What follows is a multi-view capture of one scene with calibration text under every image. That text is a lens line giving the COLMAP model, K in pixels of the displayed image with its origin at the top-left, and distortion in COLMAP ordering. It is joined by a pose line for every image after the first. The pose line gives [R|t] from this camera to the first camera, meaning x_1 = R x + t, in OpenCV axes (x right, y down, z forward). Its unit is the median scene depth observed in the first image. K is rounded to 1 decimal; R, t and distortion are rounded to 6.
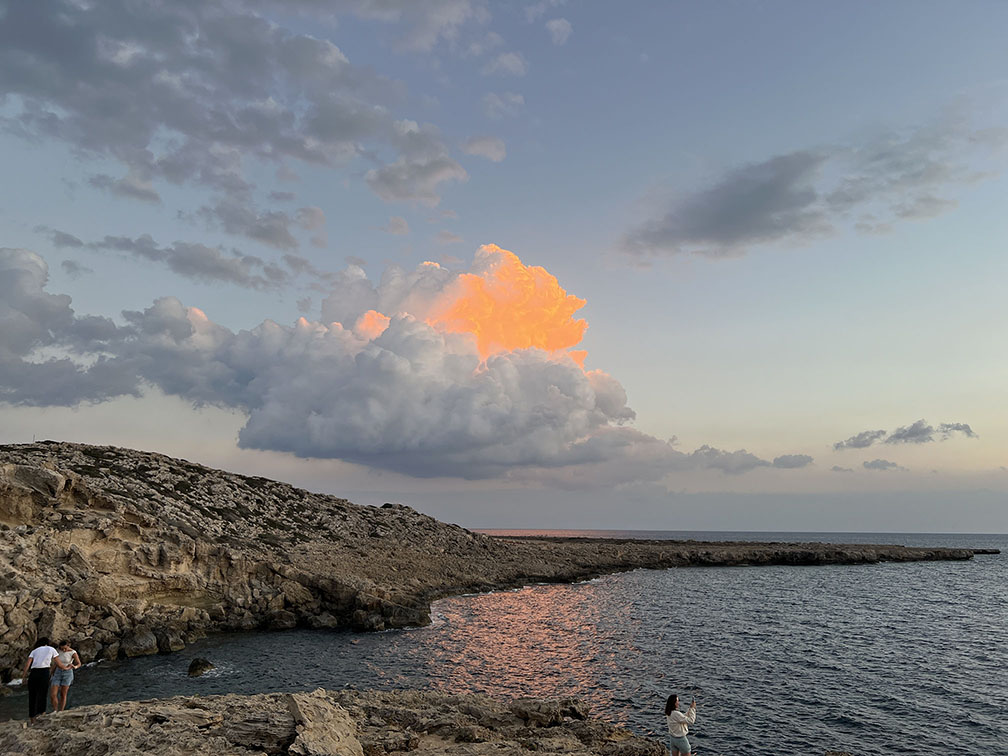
lens RADIAL K [[795.2, 0, 504.0], [0, 795.2, 377.7], [0, 0, 1]] dist [0.074418, -0.068830]
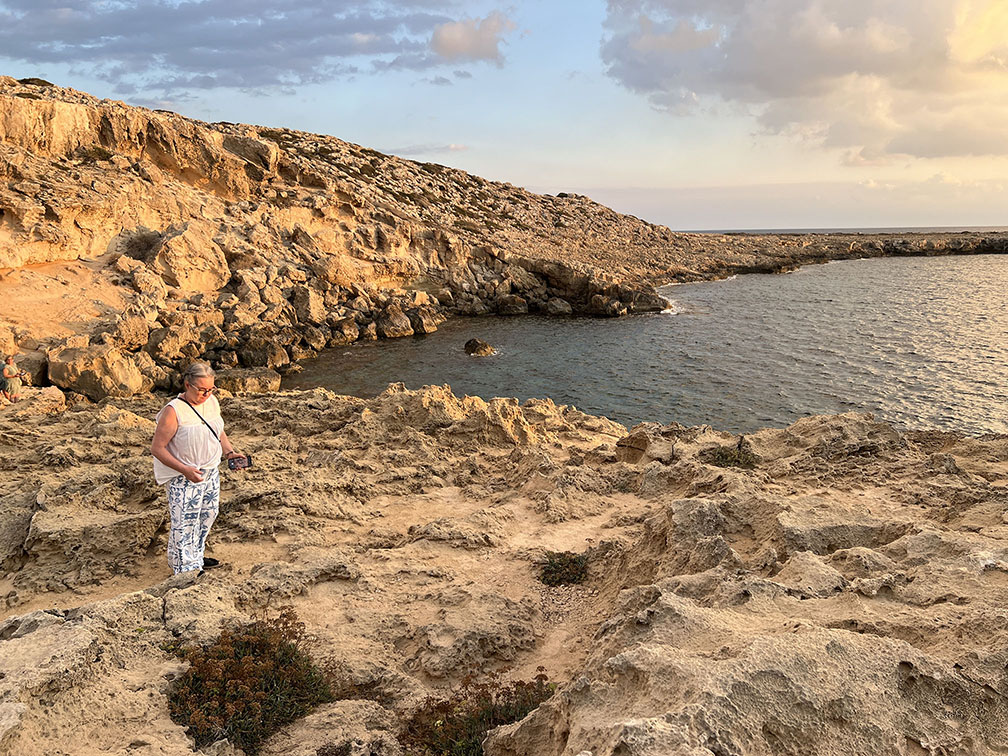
lens RADIAL K [[795.2, 0, 511.7], [0, 795.2, 377.5], [0, 0, 1]] dist [0.074418, -0.068830]
pose [[0.991463, 0.008045, -0.130141, -0.149720], [0.038915, 0.934349, 0.354228, 0.050405], [0.124447, -0.356268, 0.926059, 0.111503]]
